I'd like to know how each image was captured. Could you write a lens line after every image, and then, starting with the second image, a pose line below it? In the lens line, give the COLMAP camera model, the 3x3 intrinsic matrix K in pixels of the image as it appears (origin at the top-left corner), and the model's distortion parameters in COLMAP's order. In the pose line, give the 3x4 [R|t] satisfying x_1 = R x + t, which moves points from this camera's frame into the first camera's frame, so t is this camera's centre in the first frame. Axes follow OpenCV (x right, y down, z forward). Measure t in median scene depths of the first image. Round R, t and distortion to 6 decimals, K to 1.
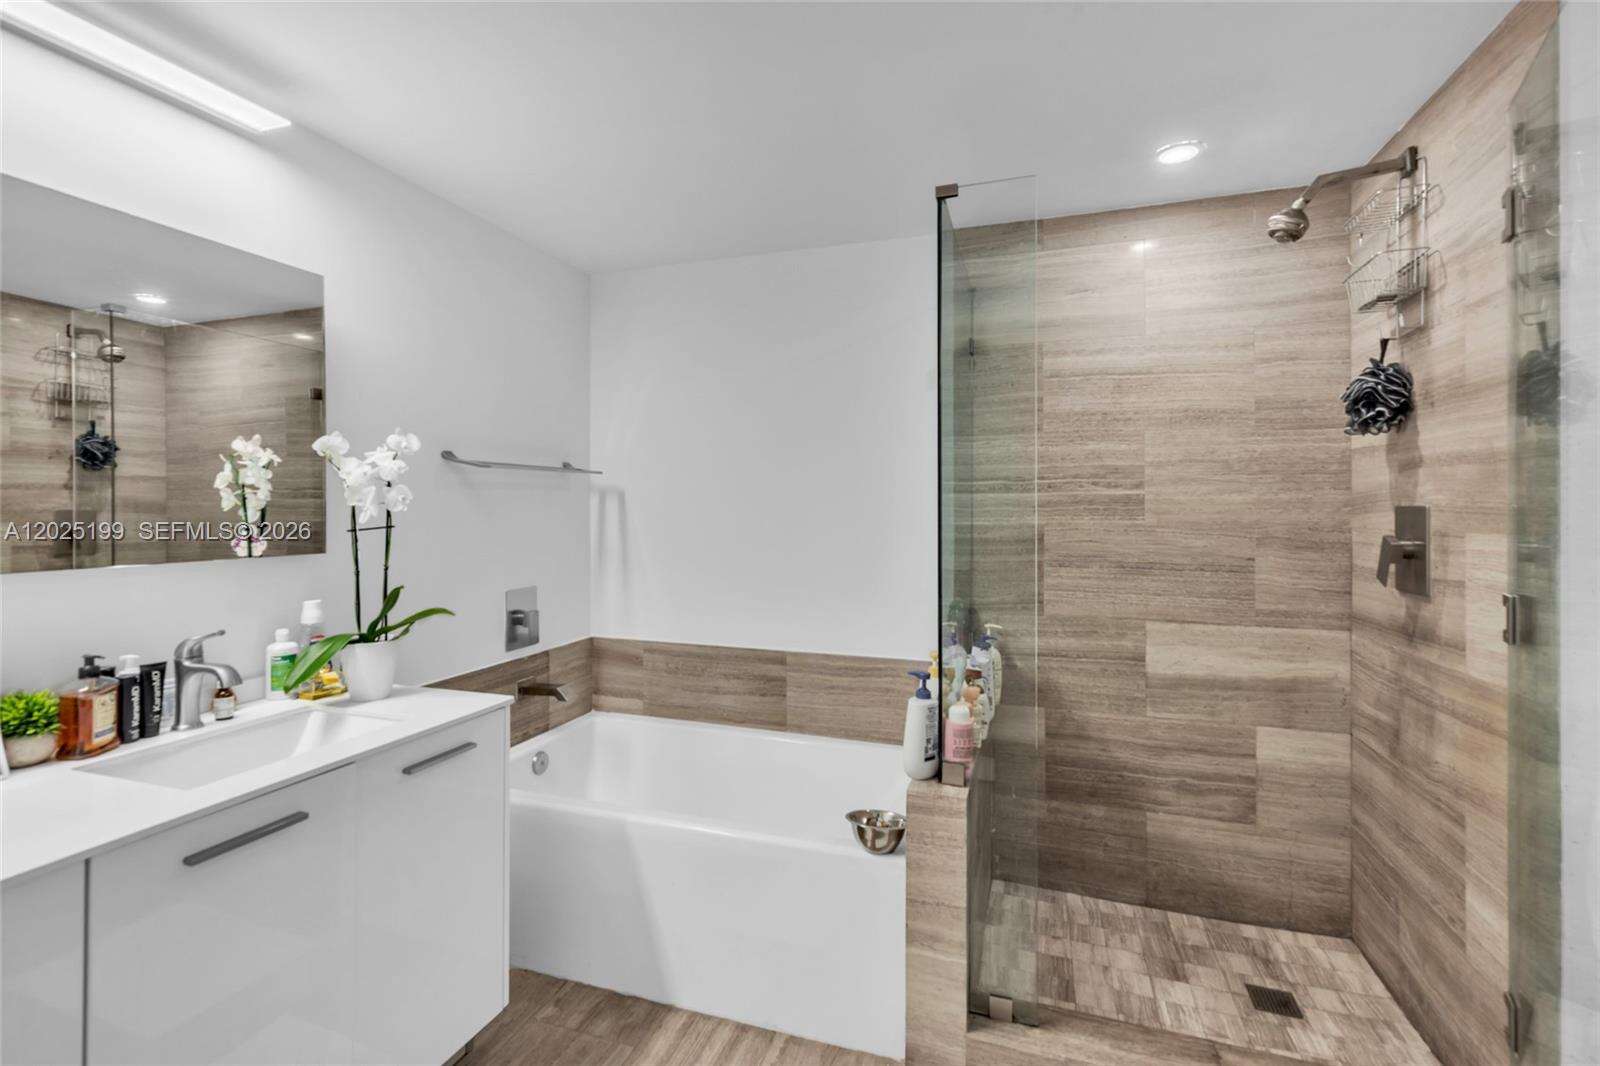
lens RADIAL K [[727.0, 0, 811.2], [0, 727.0, 521.7], [0, 0, 1]] dist [0.003042, 0.000094]
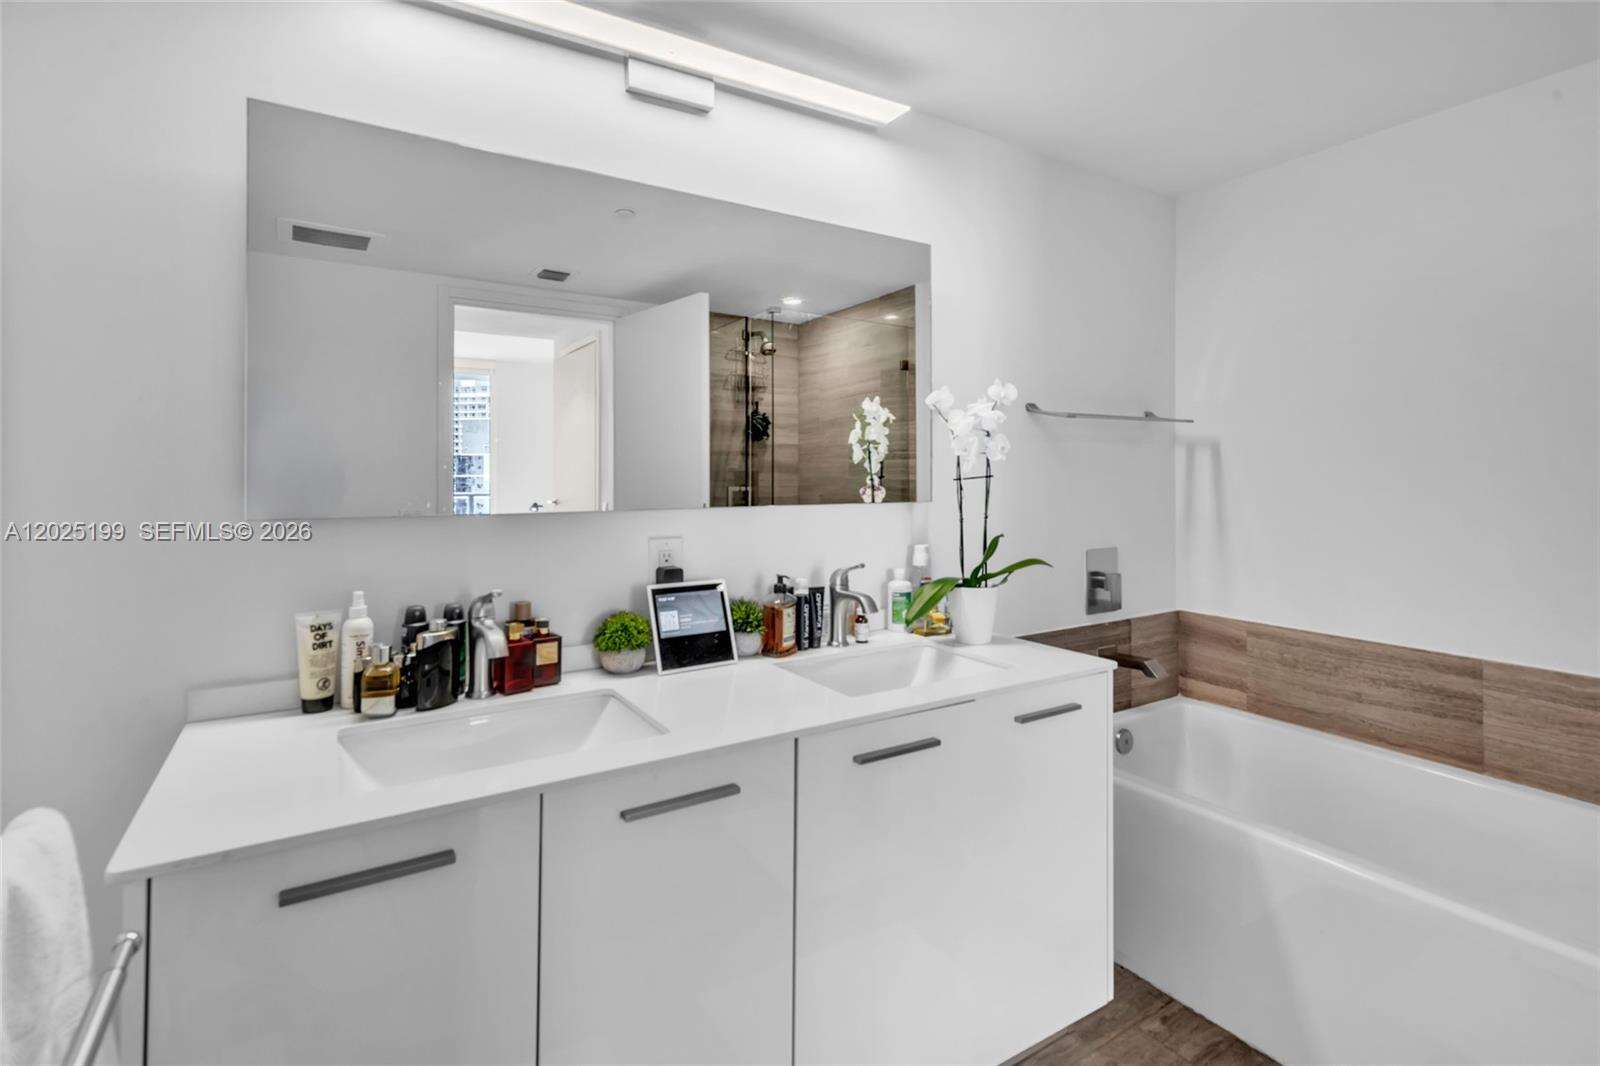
lens RADIAL K [[740.5, 0, 795.5], [0, 740.5, 499.0], [0, 0, 1]] dist [0.001764, 0.000036]
pose [[0.777499, 0.011905, -0.628771, -0.138477], [-0.012477, 0.999916, 0.003504, 0.038216], [0.628760, 0.005121, 0.777582, 0.028629]]
